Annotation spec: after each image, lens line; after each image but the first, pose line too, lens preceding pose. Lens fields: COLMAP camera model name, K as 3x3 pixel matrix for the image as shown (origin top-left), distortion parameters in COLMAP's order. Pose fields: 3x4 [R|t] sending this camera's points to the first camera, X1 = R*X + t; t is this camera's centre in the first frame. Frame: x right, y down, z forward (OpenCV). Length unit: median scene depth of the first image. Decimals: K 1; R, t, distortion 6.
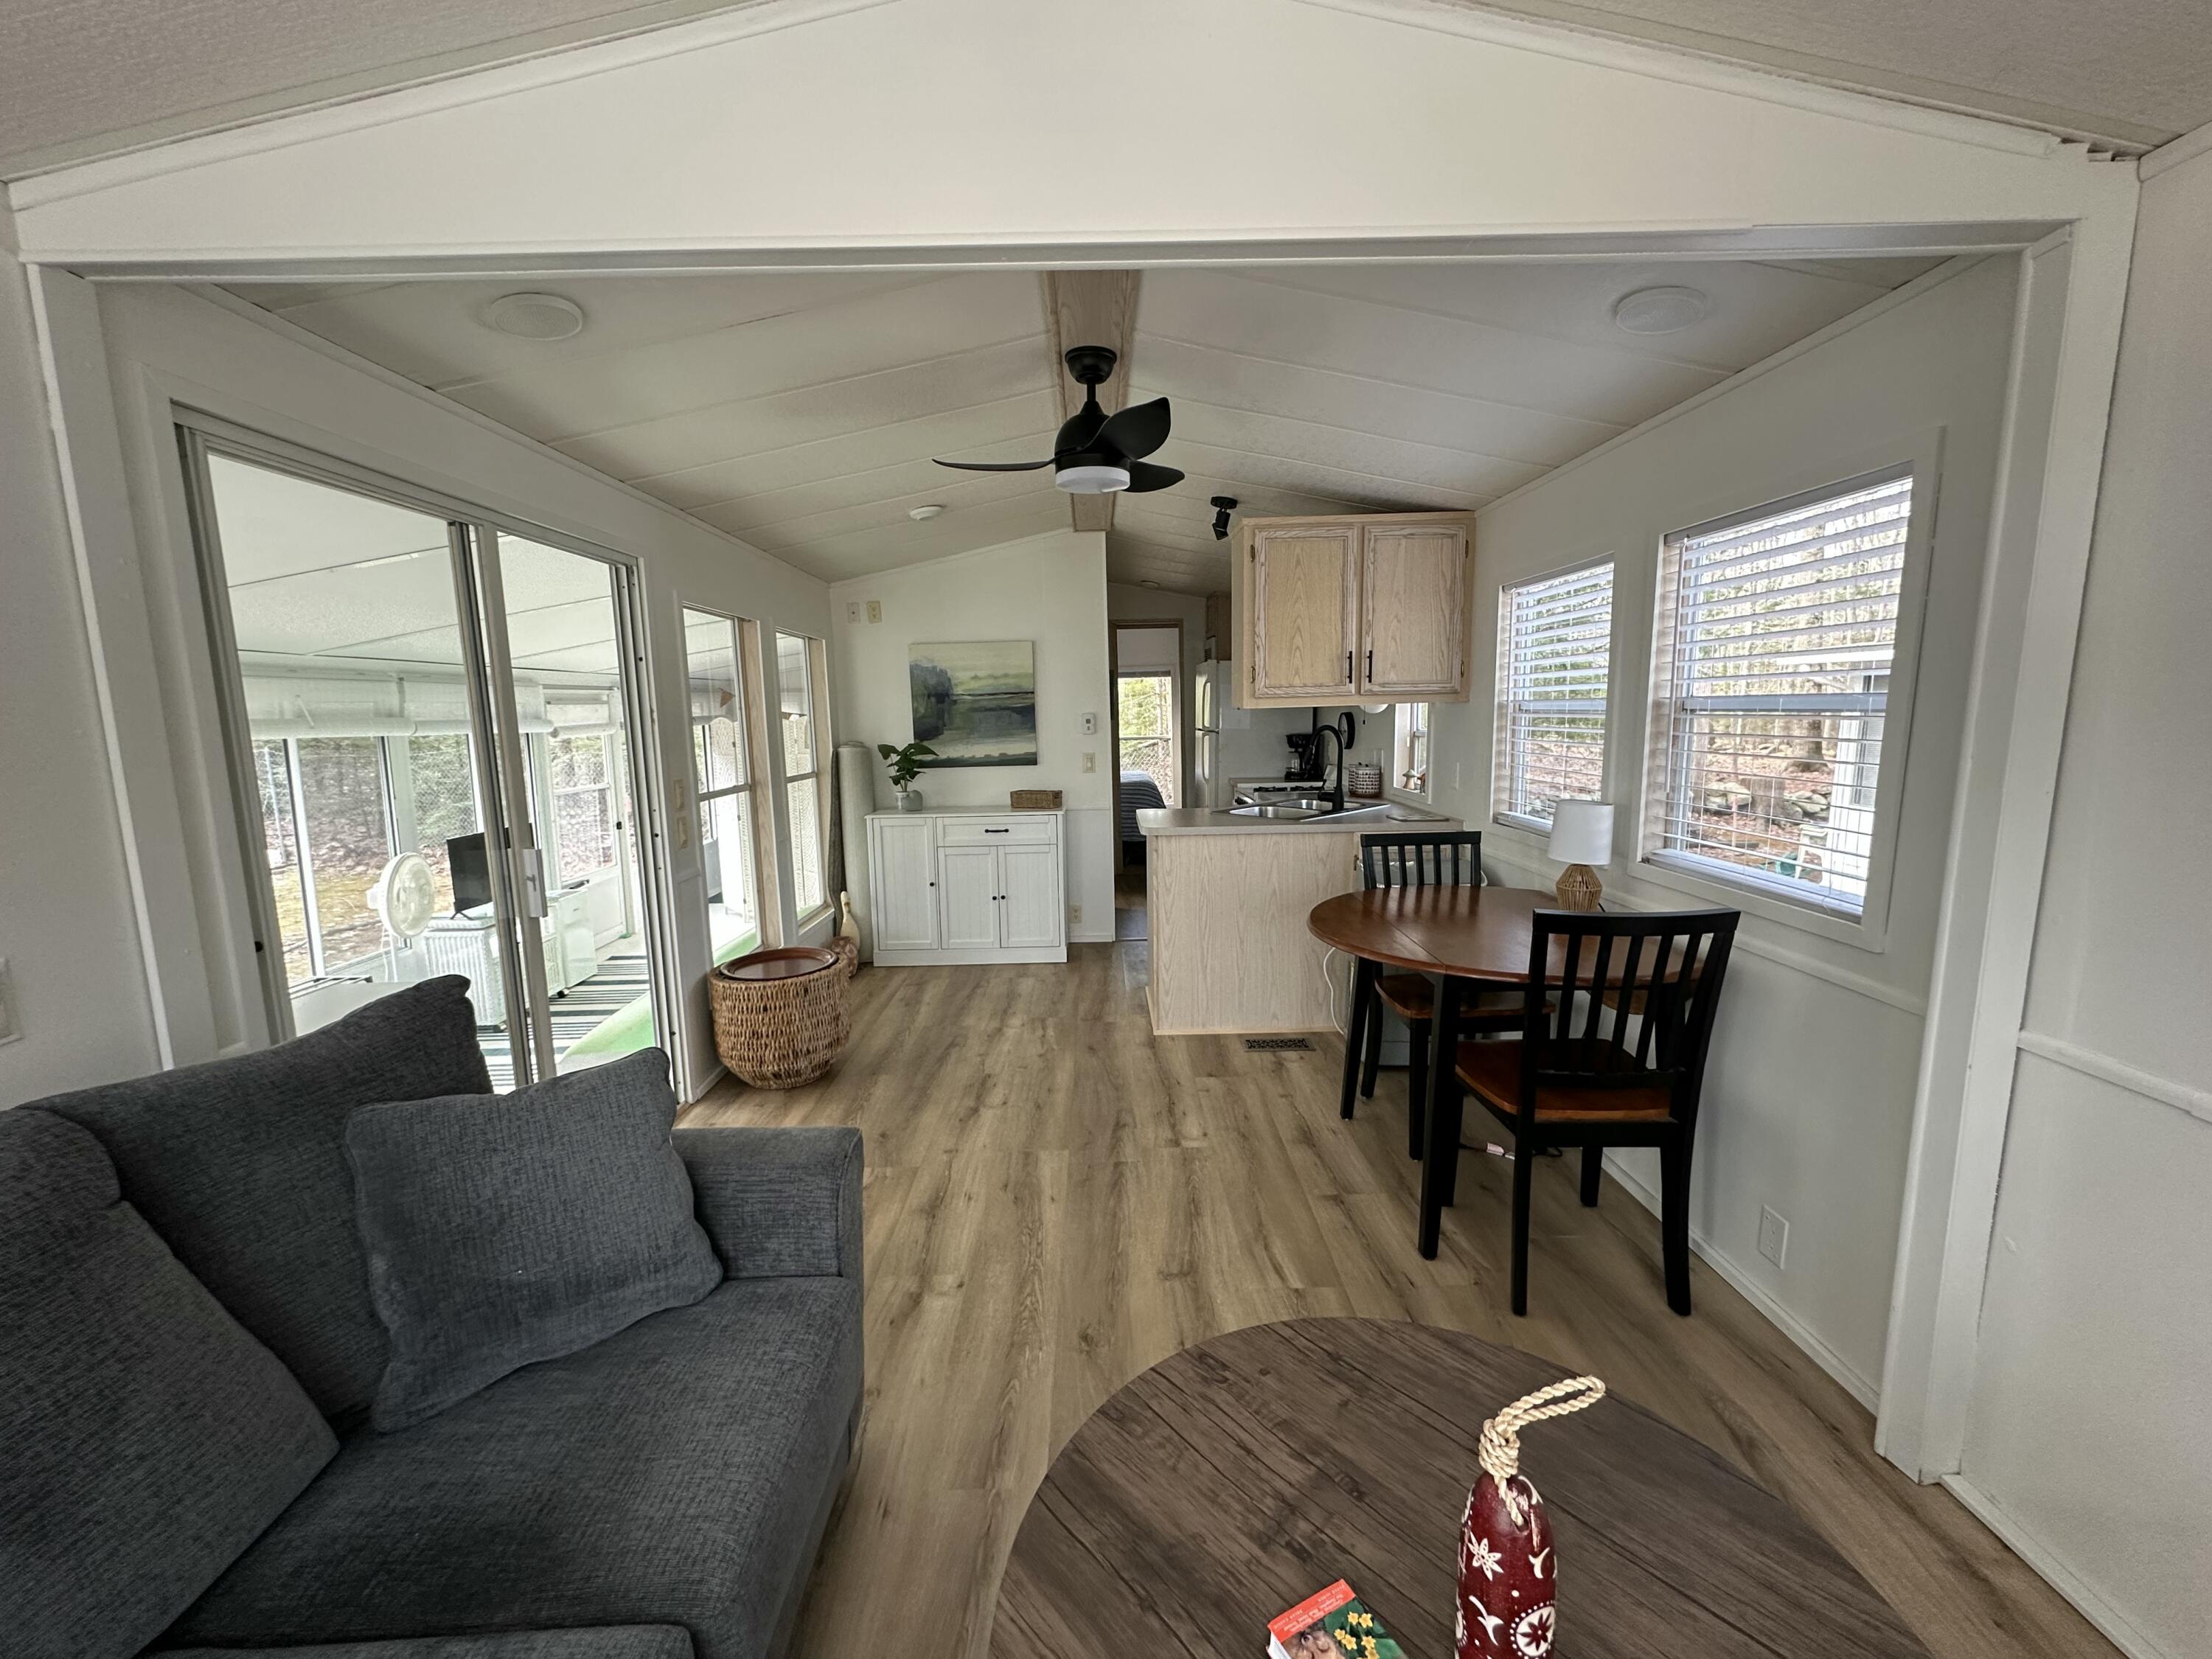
lens RADIAL K [[876.5, 0, 1106.9], [0, 876.5, 832.0], [0, 0, 1]] dist [0.001514, -0.000799]
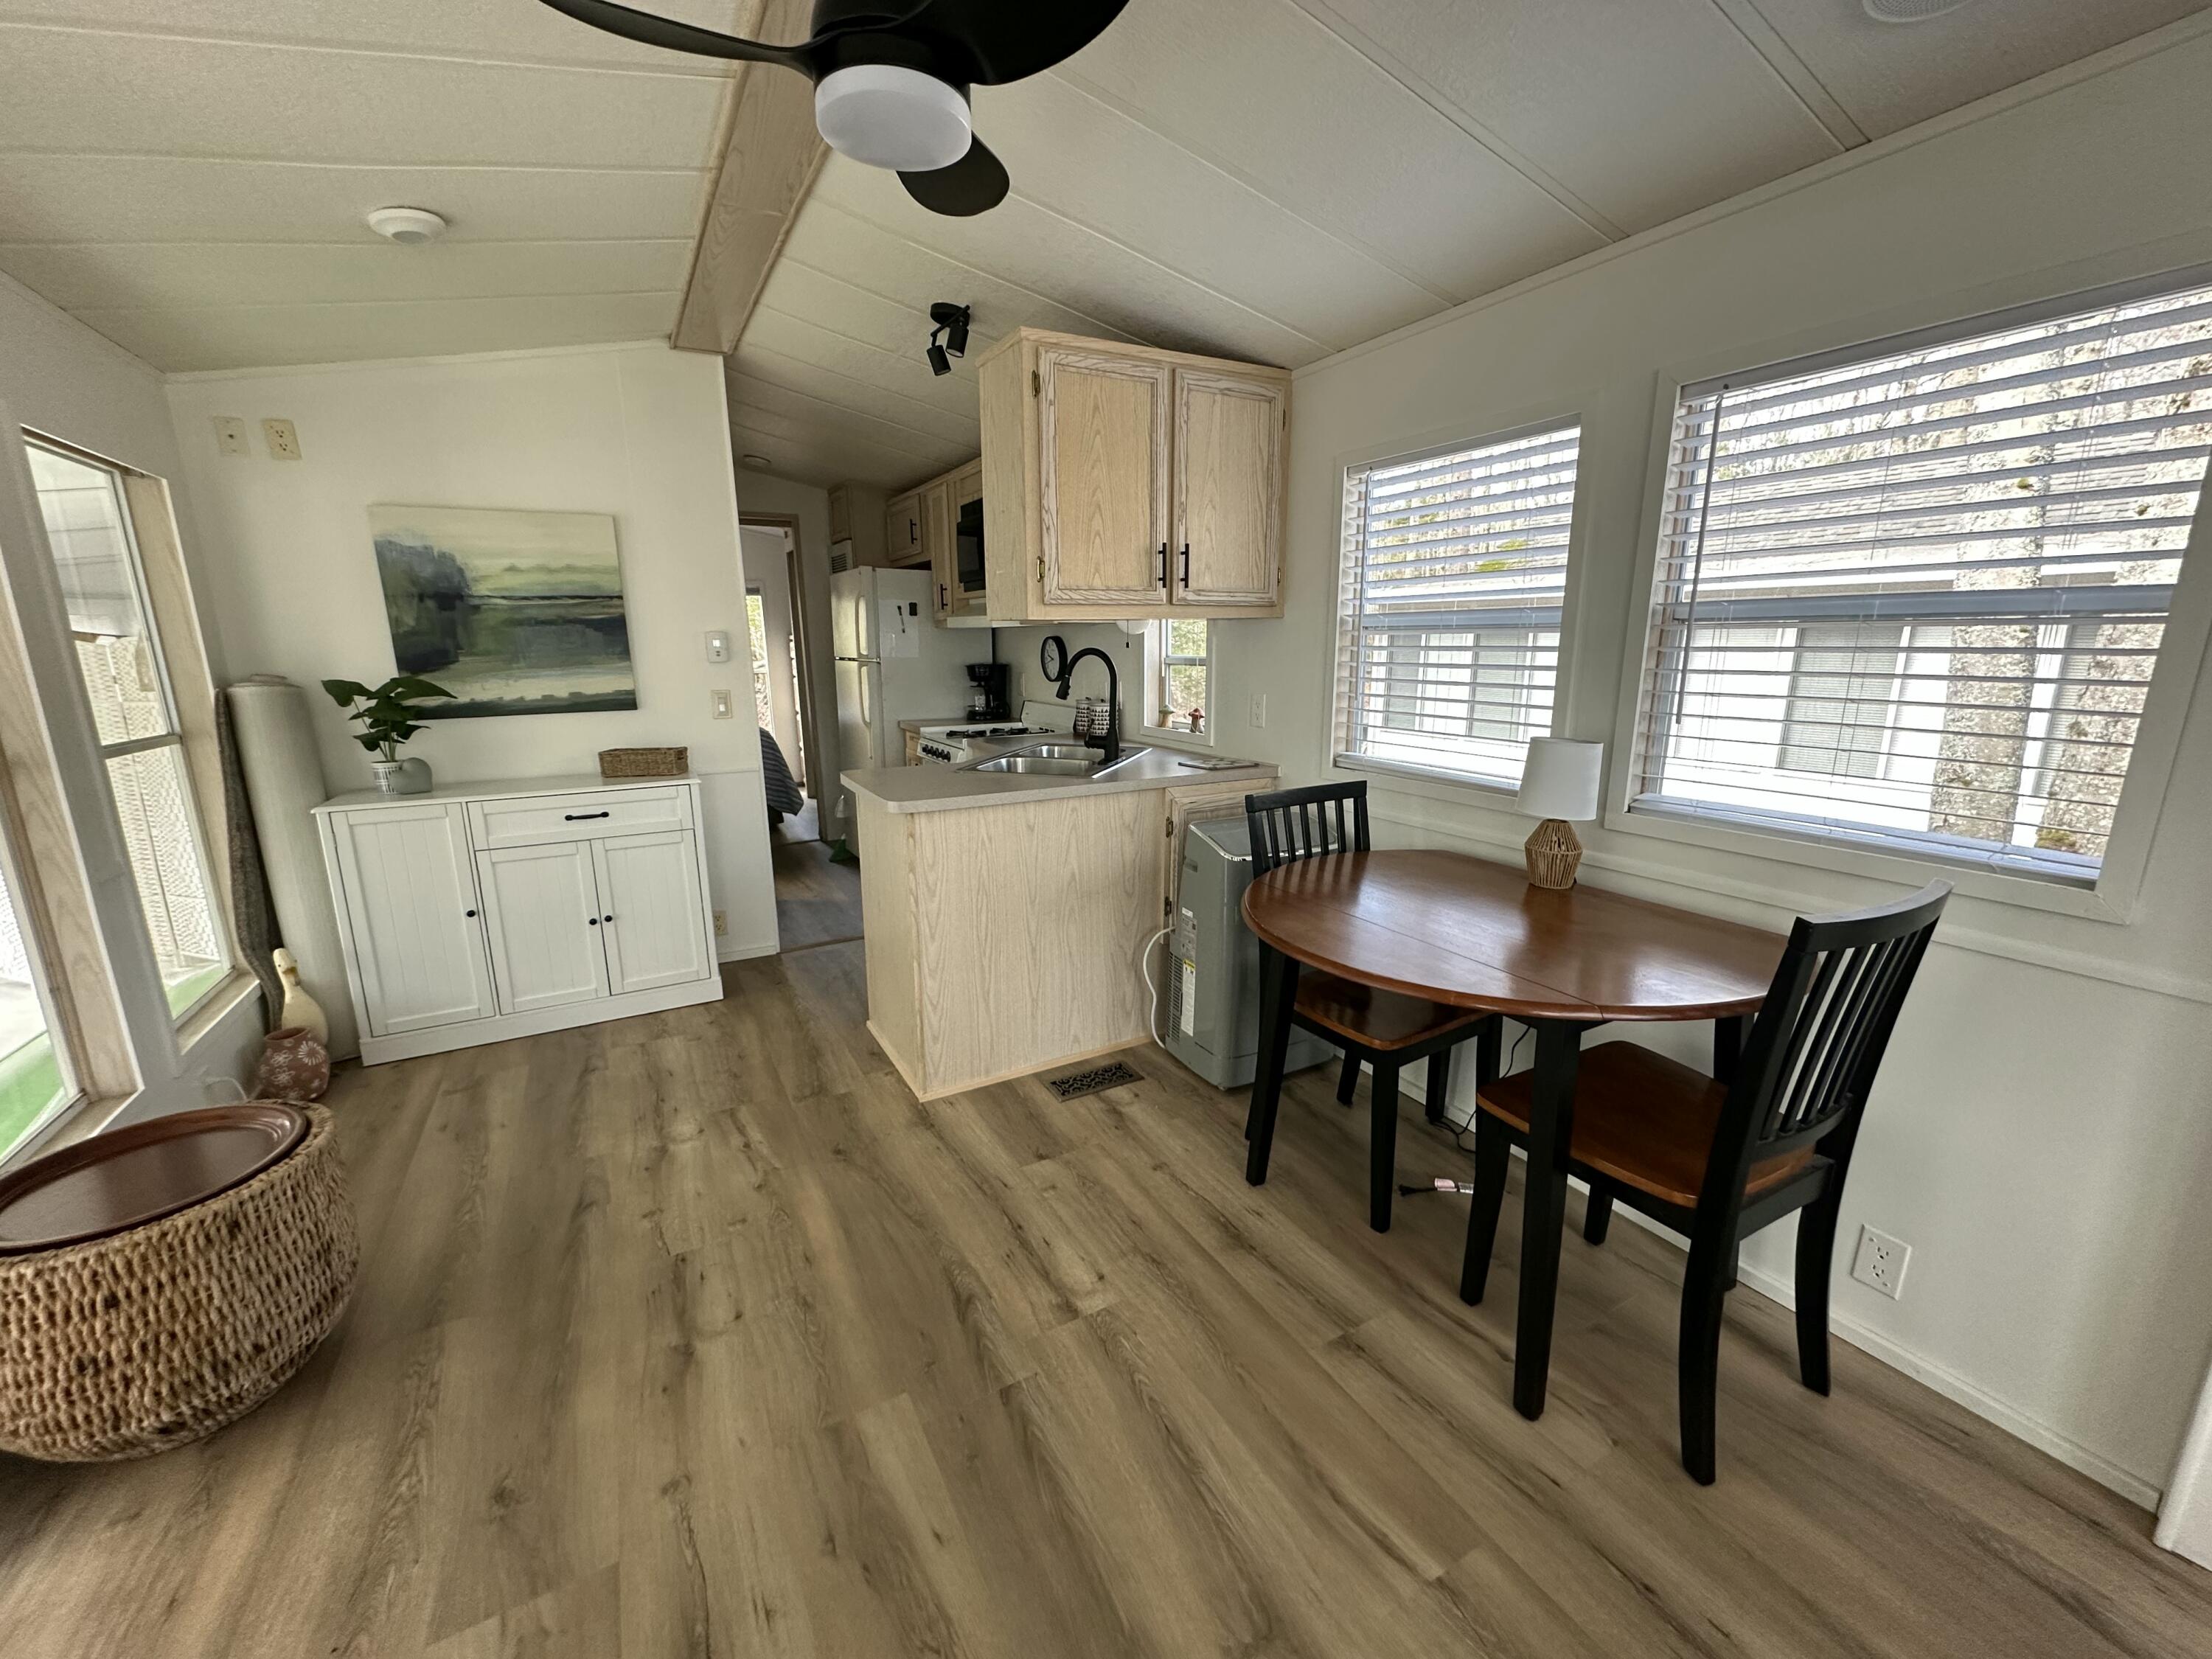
lens RADIAL K [[876.5, 0, 1106.9], [0, 876.5, 829.0], [0, 0, 1]] dist [0.001514, -0.000799]
pose [[0.876652, -0.089284, 0.472768, -0.136368], [0.057549, 0.995035, 0.081203, -0.030956], [-0.477670, -0.043980, 0.877438, 0.376537]]
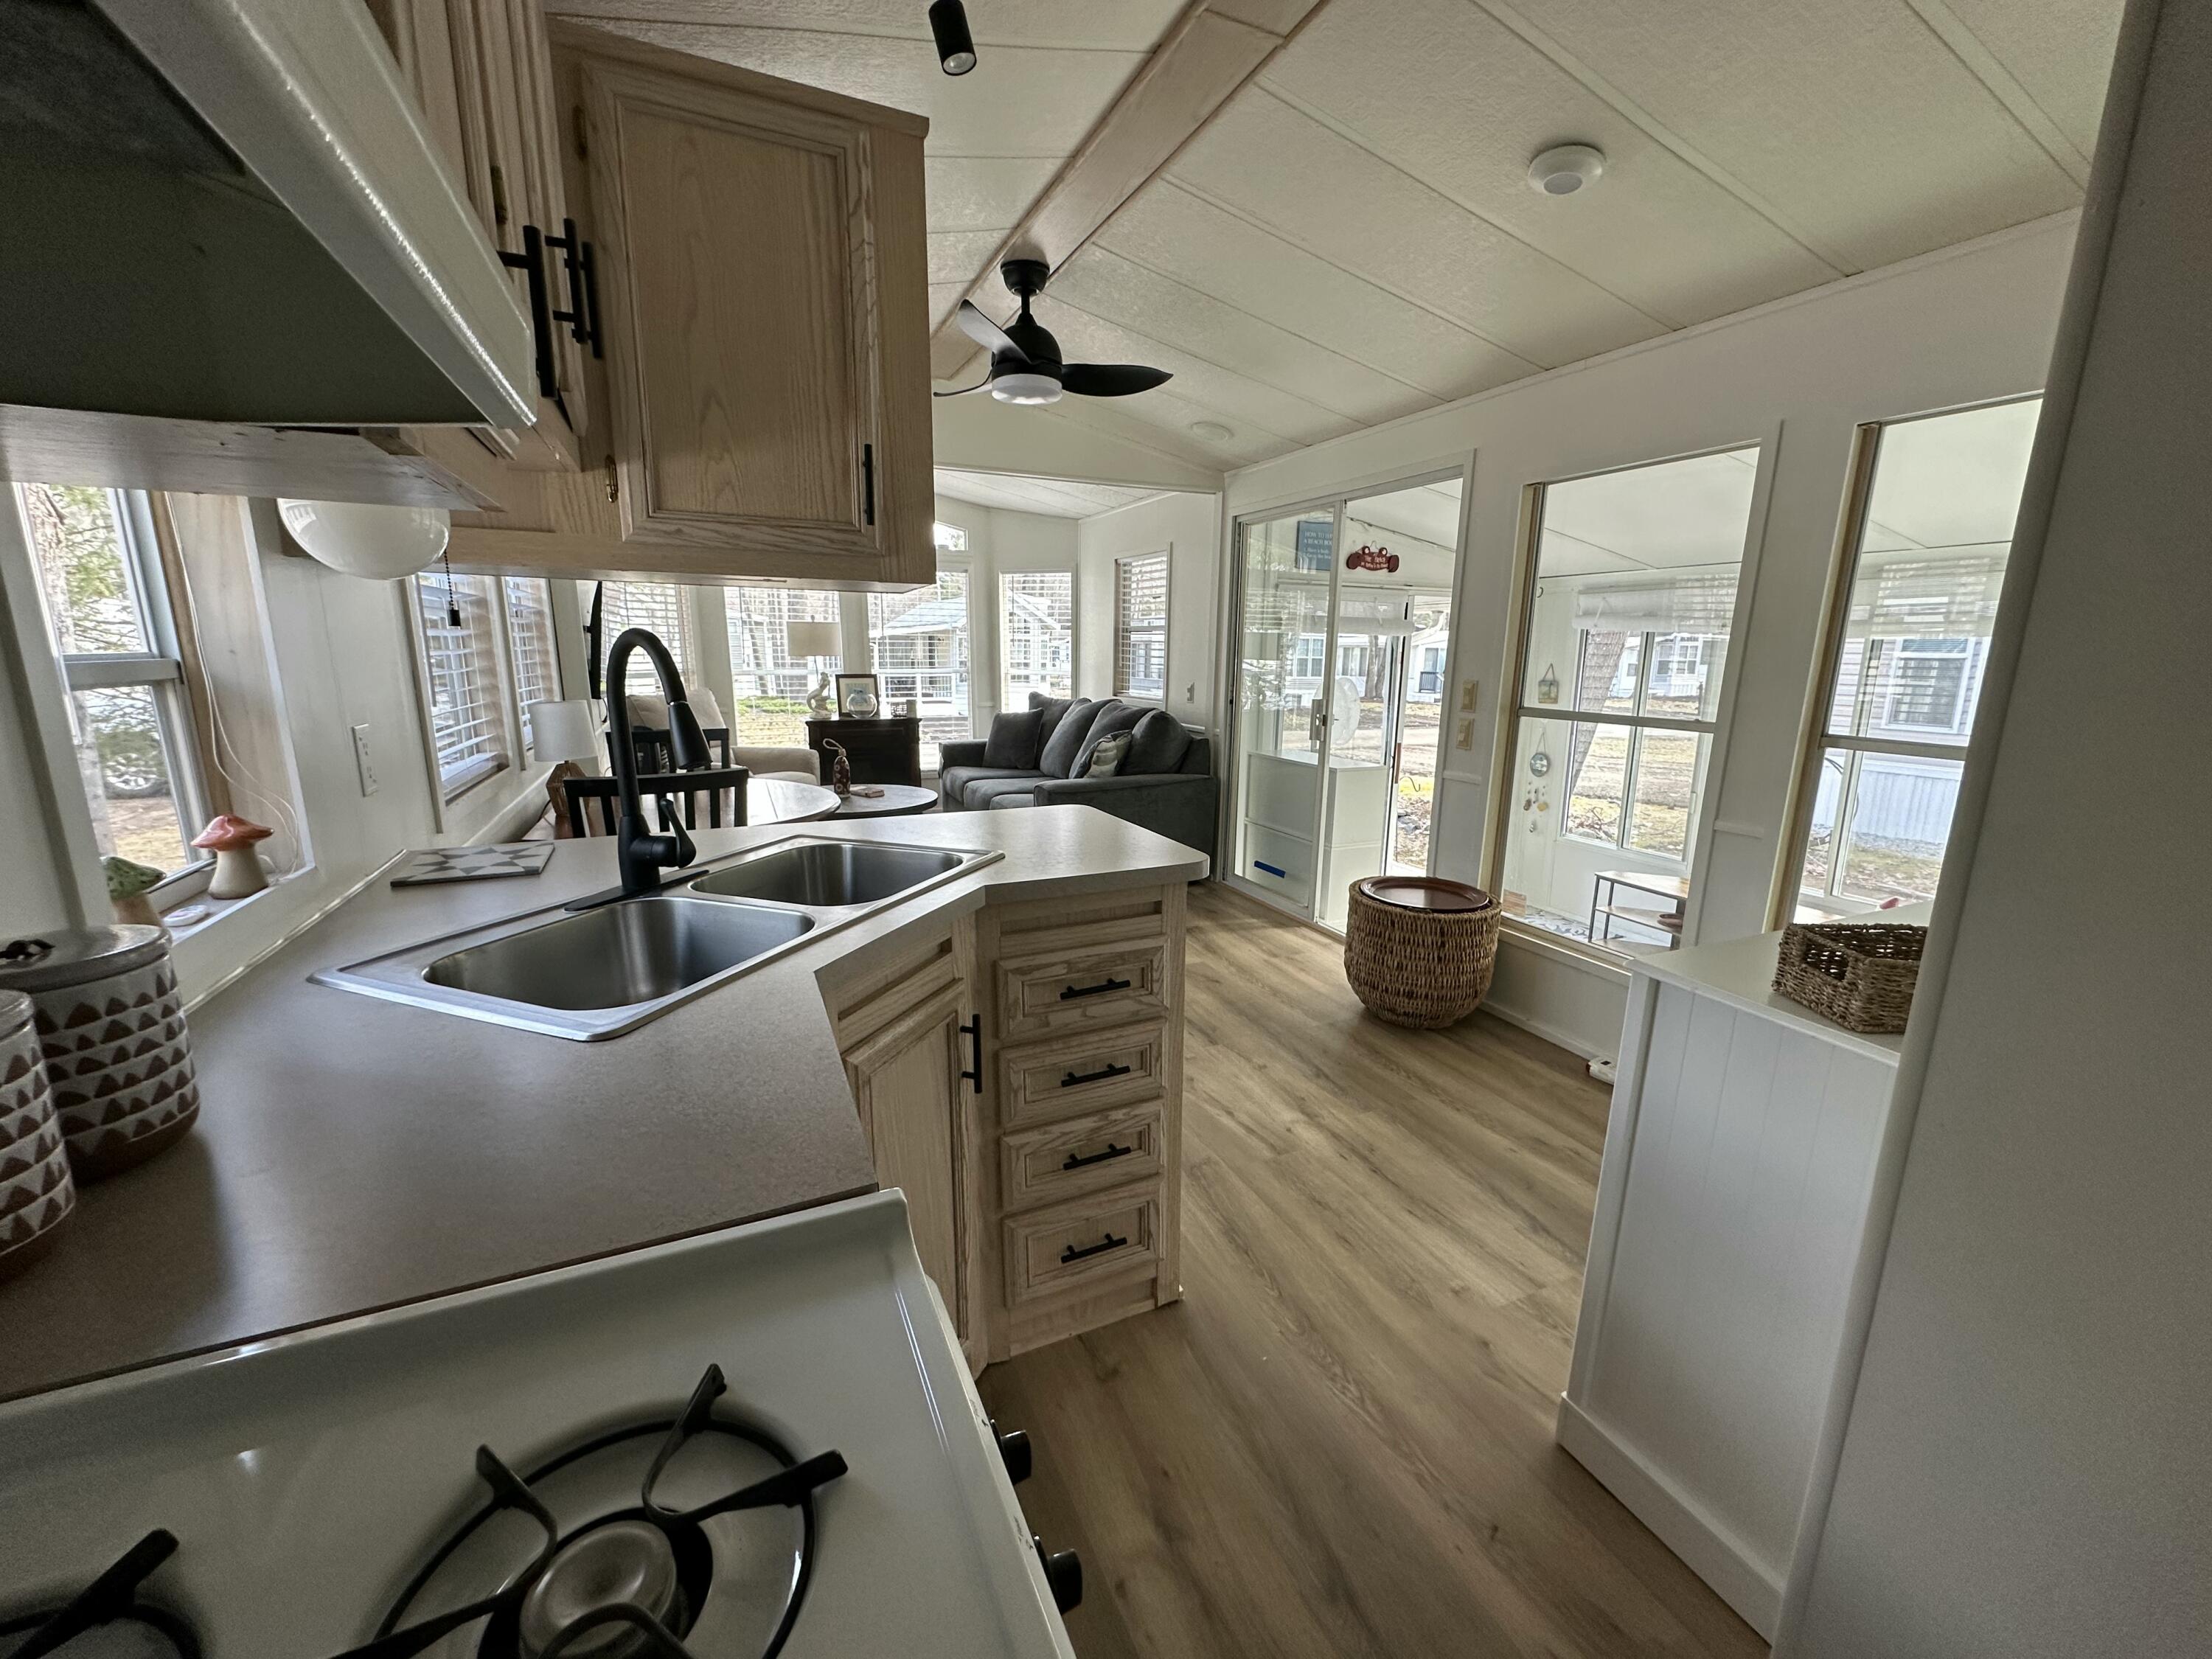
lens RADIAL K [[876.5, 0, 1103.6], [0, 876.5, 829.4], [0, 0, 1]] dist [0.001514, -0.000799]
pose [[-0.916814, 0.094890, -0.387877, 0.276275], [-0.046113, 0.939698, 0.338881, -0.205117], [0.396644, 0.328577, -0.857153, 1.618170]]
